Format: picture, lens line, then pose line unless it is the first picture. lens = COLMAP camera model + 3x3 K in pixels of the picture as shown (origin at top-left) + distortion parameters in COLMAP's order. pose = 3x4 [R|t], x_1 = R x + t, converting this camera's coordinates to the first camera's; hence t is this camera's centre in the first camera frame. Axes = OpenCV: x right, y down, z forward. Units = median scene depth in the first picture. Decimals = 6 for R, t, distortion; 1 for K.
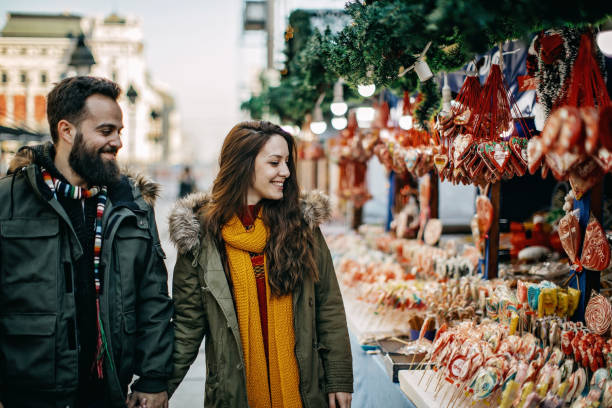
lens RADIAL K [[908.2, 0, 316.8], [0, 908.2, 205.4], [0, 0, 1]] dist [0.020720, 0.067053]
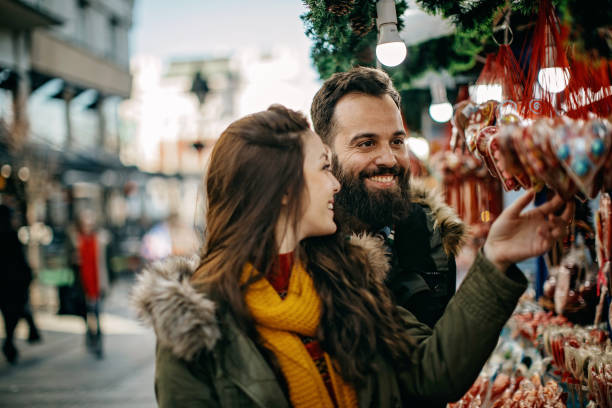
lens RADIAL K [[917.1, 0, 306.0], [0, 917.1, 204.0], [0, 0, 1]] dist [-0.236355, 0.536251]
pose [[0.979882, -0.055626, -0.191671, 0.069364], [0.049220, 0.998064, -0.038027, -0.021976], [0.193416, 0.027827, 0.980722, 0.618899]]
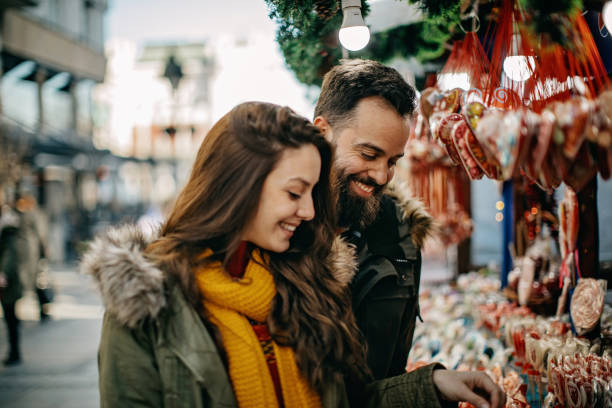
lens RADIAL K [[917.1, 0, 306.0], [0, 917.1, 204.0], [0, 0, 1]] dist [-0.236355, 0.536251]
pose [[0.985955, -0.035145, -0.163273, 0.075129], [0.031750, 0.999223, -0.023356, -0.020722], [0.163967, 0.017844, 0.986304, 0.627541]]
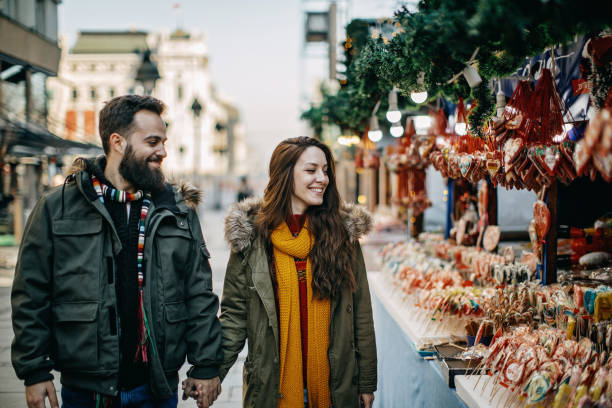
lens RADIAL K [[912.2, 0, 306.0], [0, 912.2, 204.0], [0, 0, 1]] dist [0.015671, 0.055422]
pose [[0.996438, -0.013126, -0.083303, 0.011243], [0.012063, 0.999839, -0.013249, 0.003188], [0.083463, 0.012197, 0.996436, -0.016808]]
